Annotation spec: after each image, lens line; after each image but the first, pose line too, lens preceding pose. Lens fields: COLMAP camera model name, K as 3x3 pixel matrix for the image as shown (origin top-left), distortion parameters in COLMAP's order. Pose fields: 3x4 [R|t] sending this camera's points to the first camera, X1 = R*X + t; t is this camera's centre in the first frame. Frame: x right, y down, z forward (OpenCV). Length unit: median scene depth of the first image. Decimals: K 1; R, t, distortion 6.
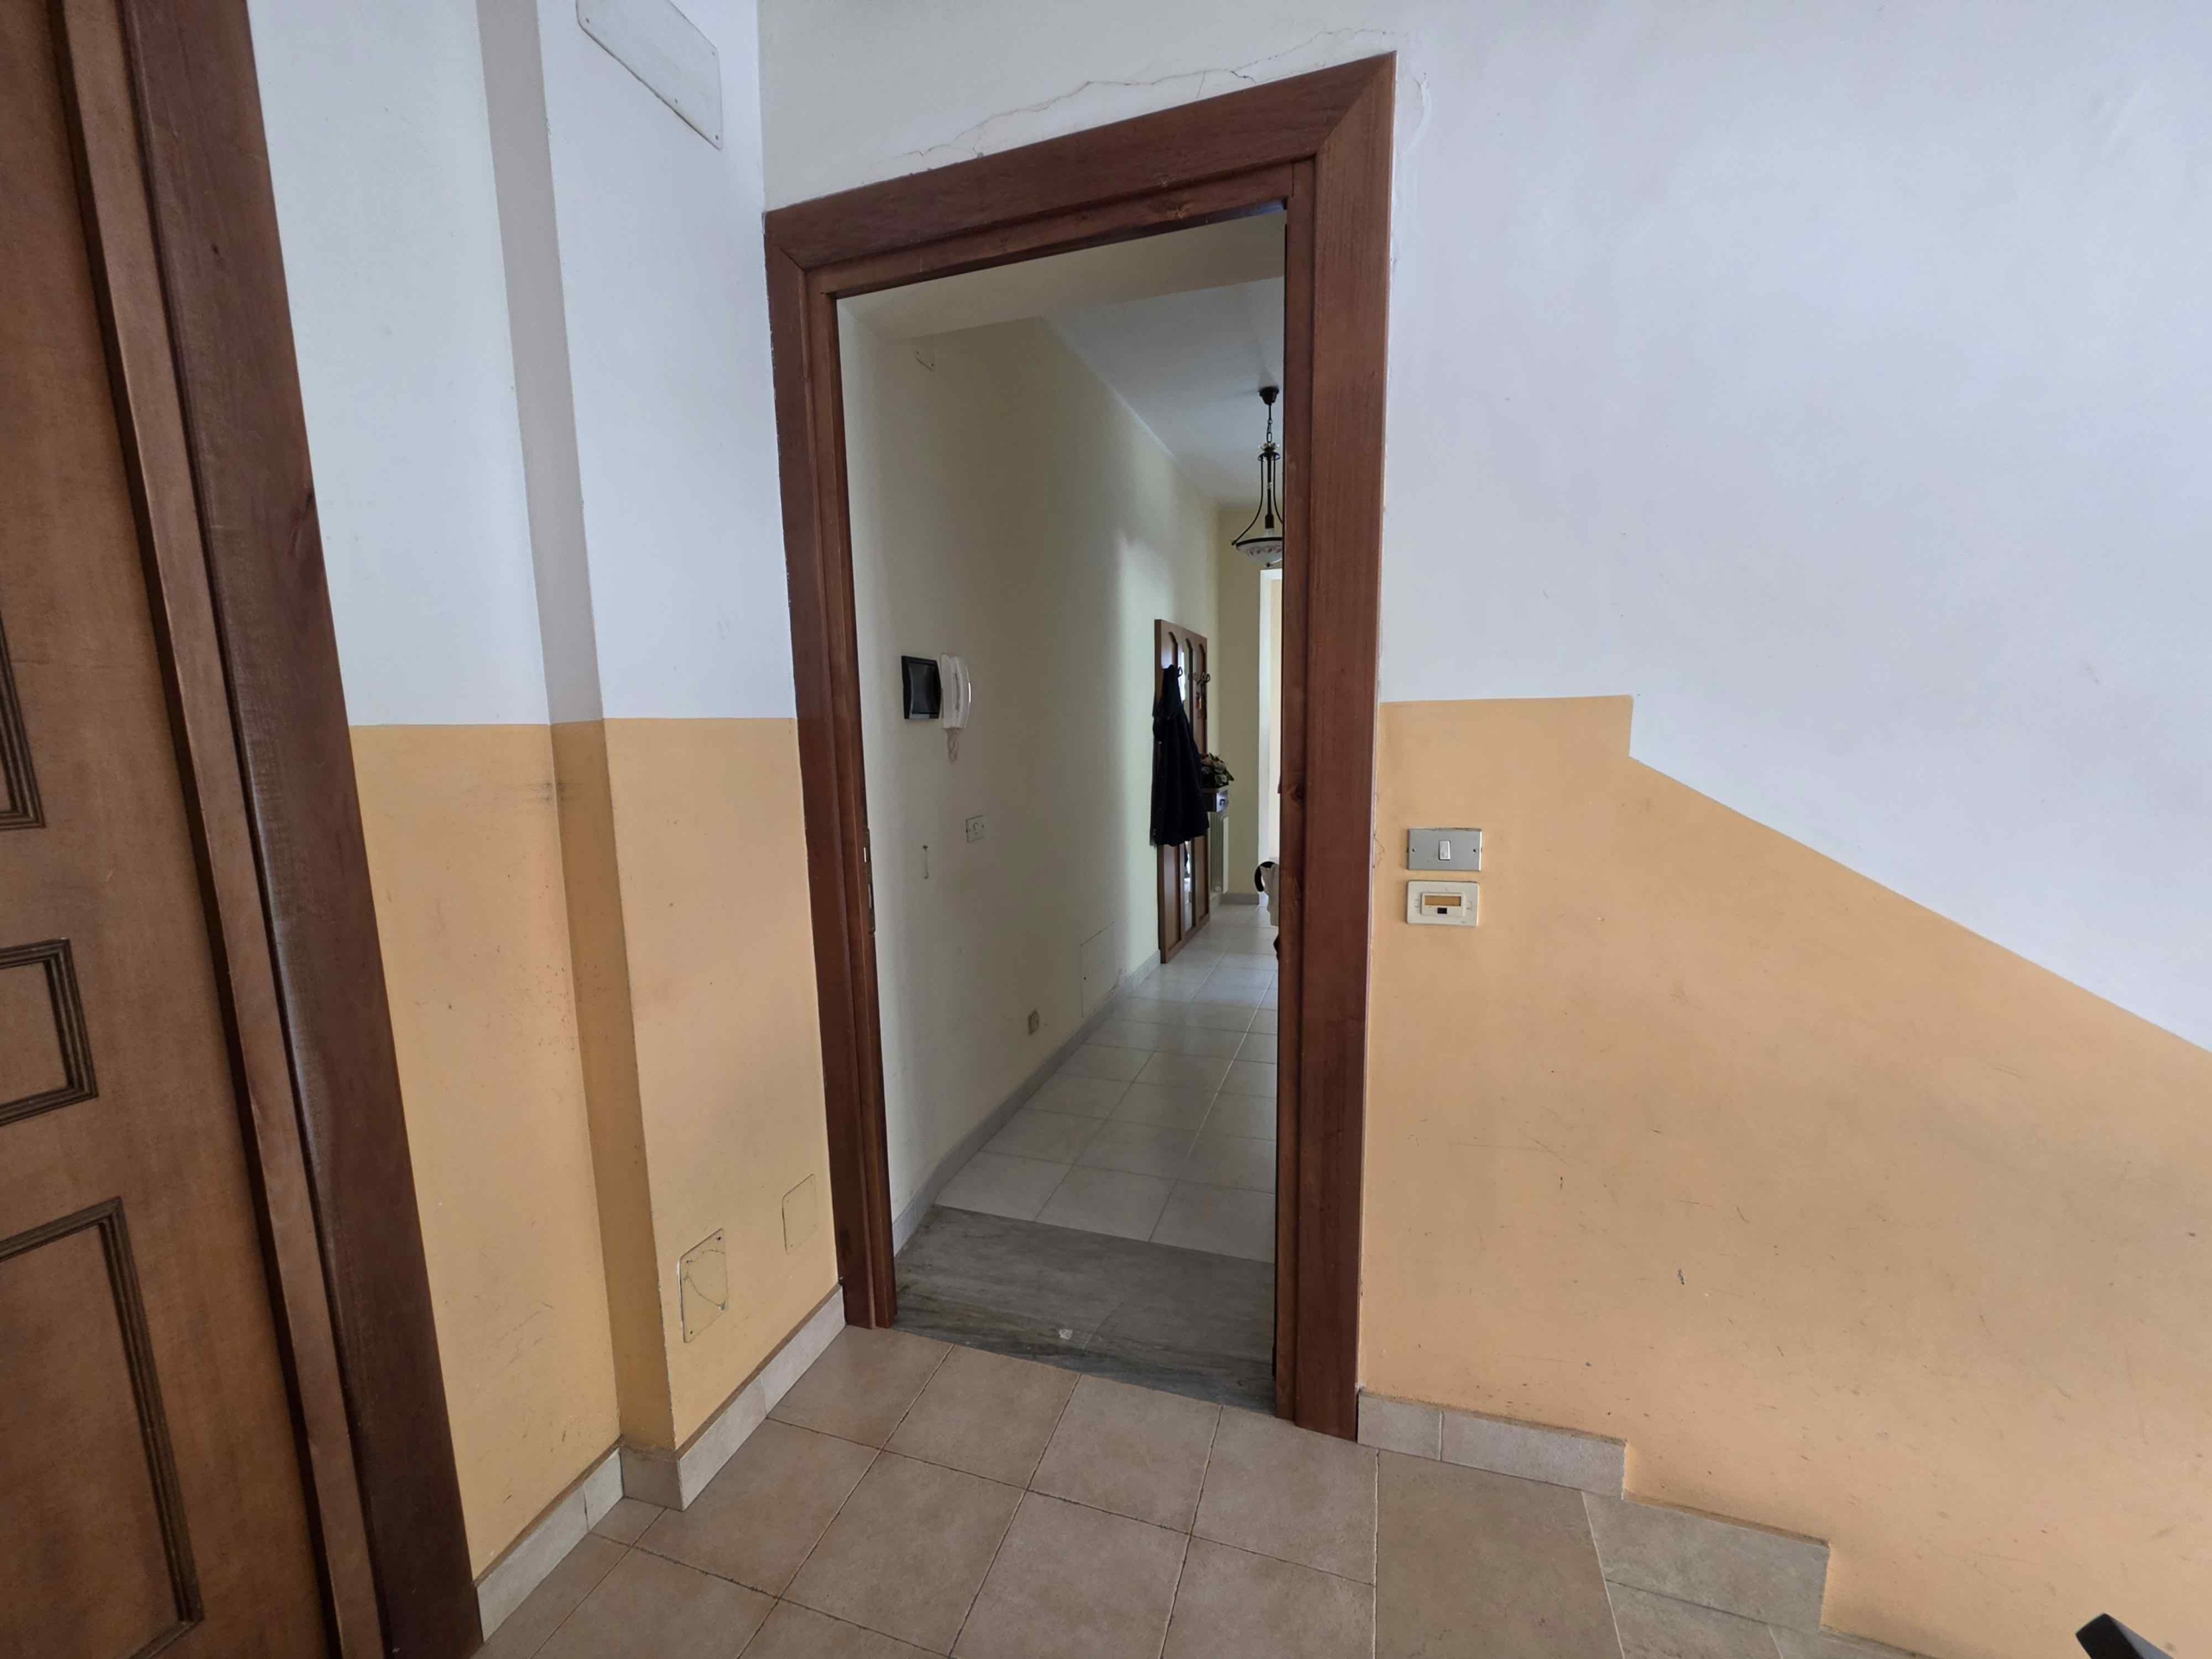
lens RADIAL K [[879.0, 0, 1094.5], [0, 879.0, 846.2], [0, 0, 1]] dist [-0.004630, 0.000803]
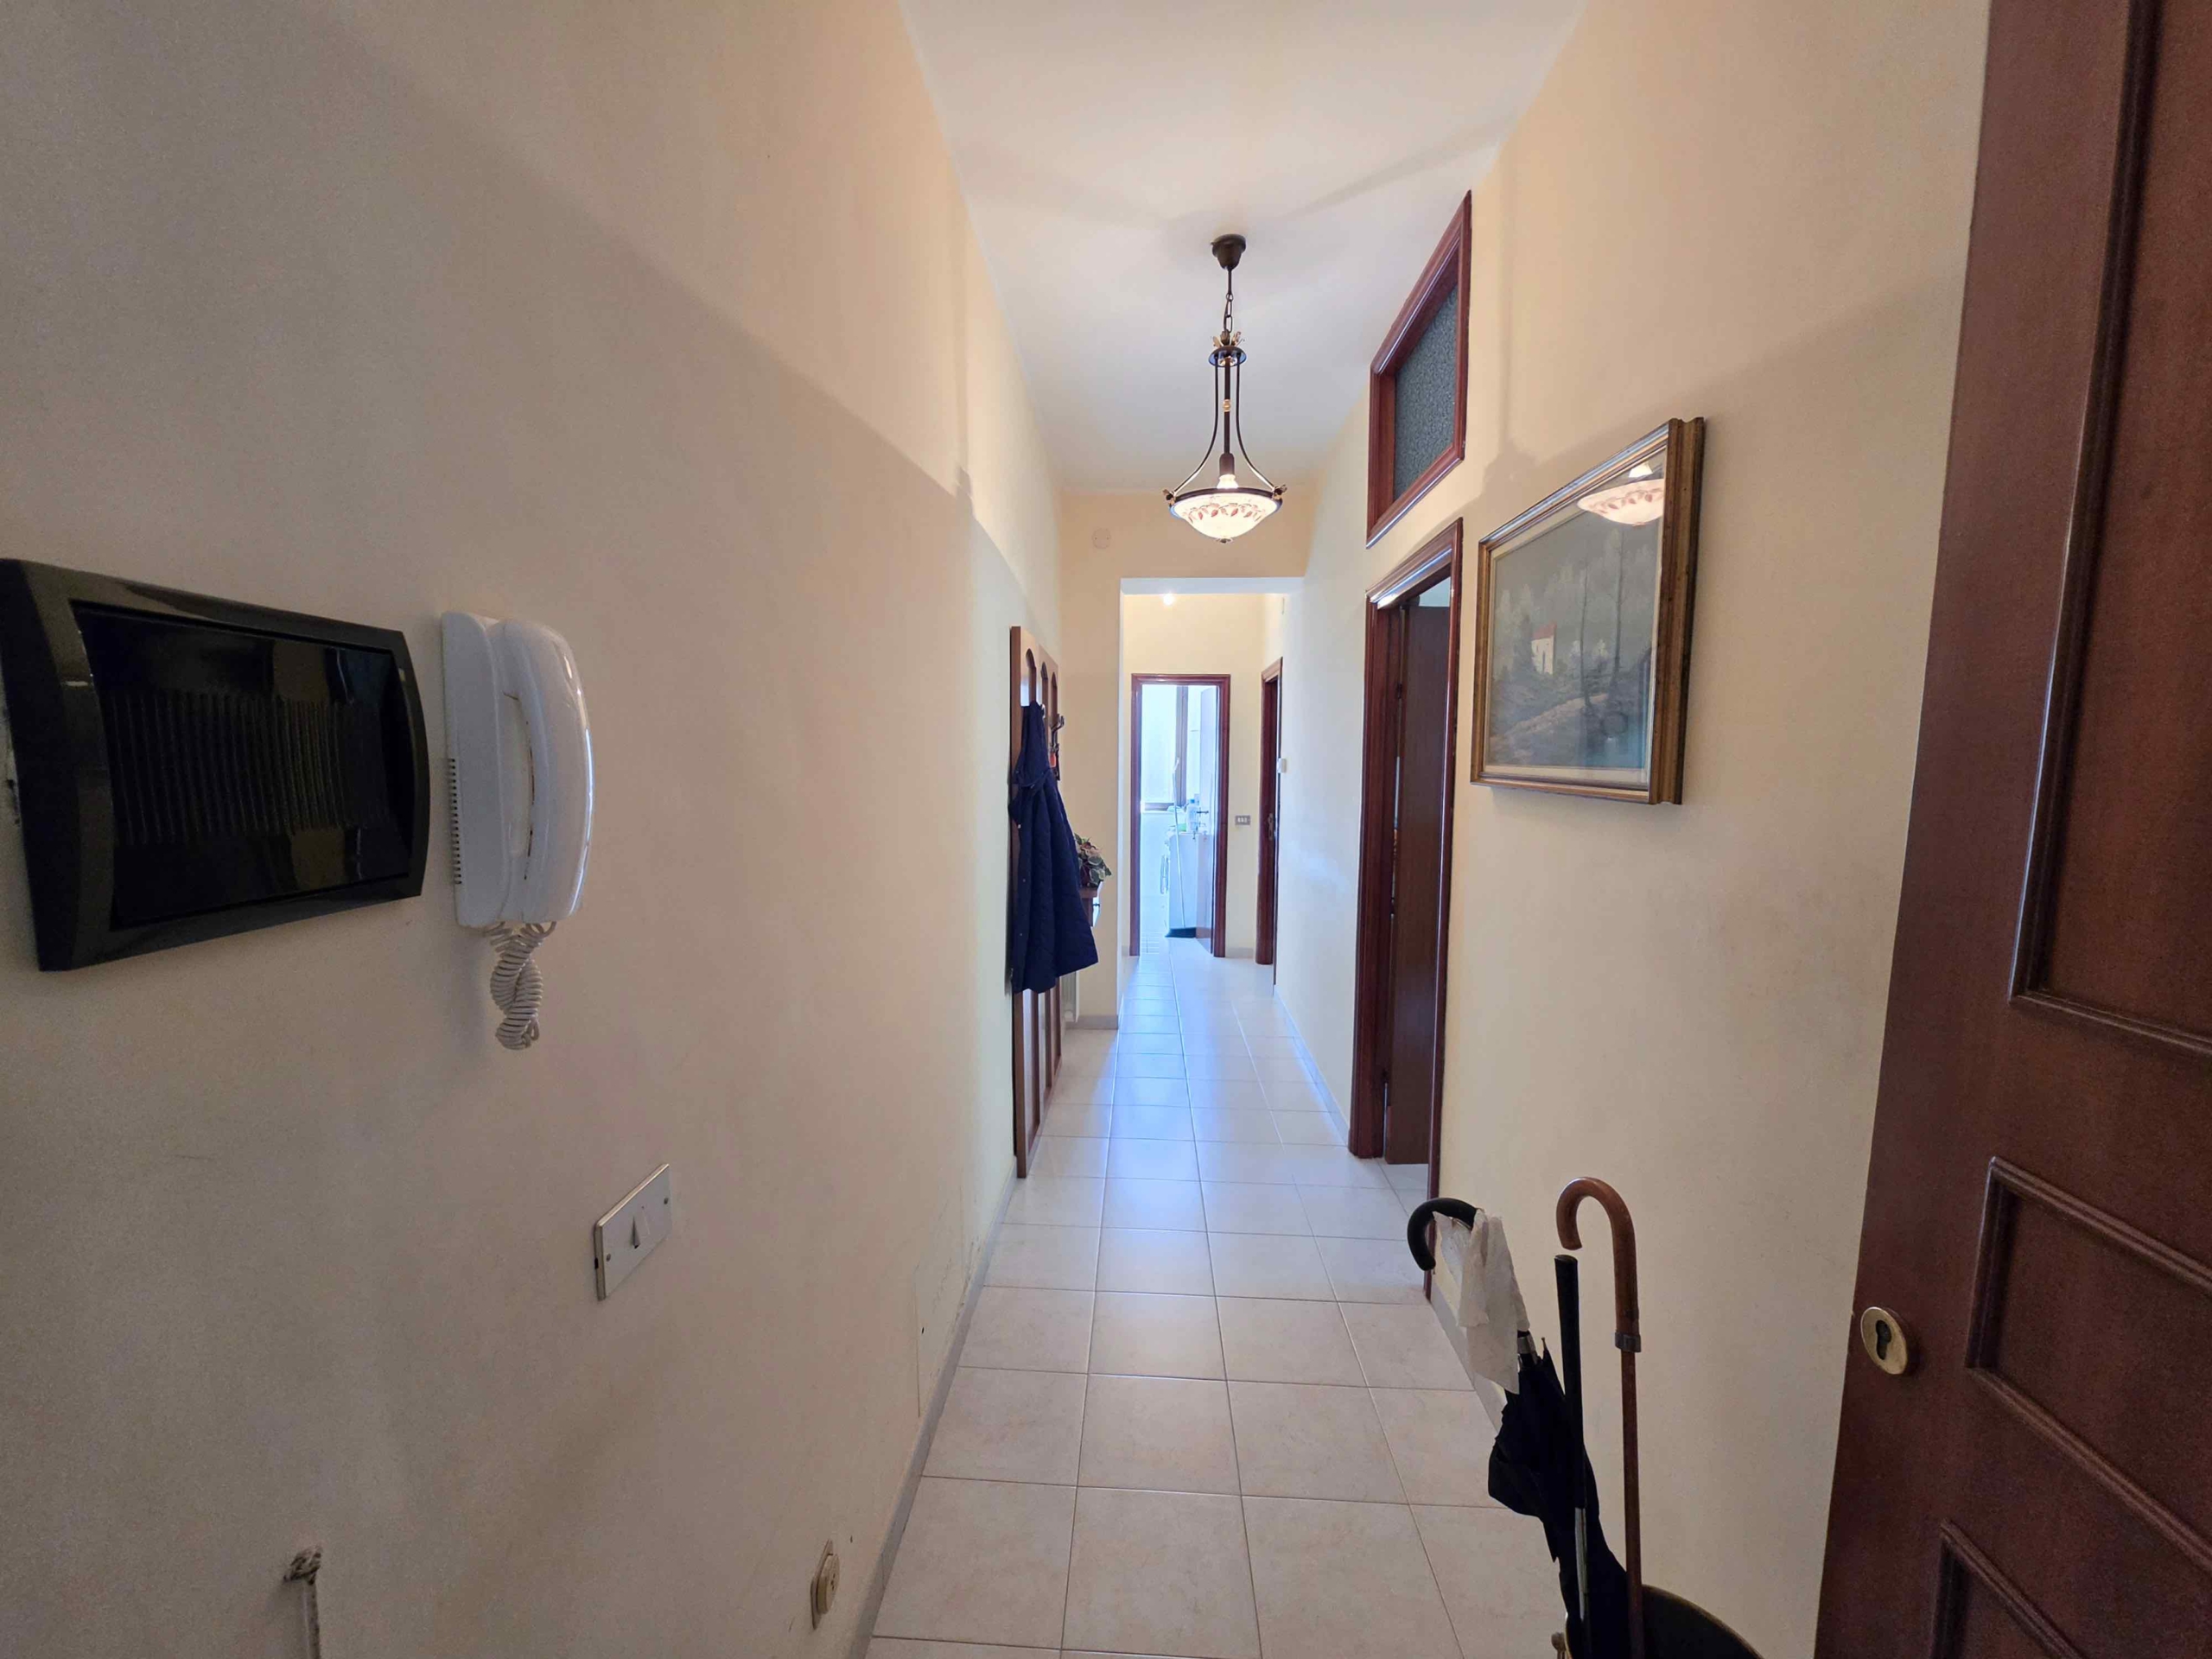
lens RADIAL K [[879.0, 0, 1094.5], [0, 879.0, 846.2], [0, 0, 1]] dist [-0.004630, 0.000803]
pose [[0.964214, -0.005022, 0.265077, -0.037982], [0.017124, 0.998913, -0.043365, -0.076968], [-0.264571, 0.046352, 0.963251, 0.394243]]
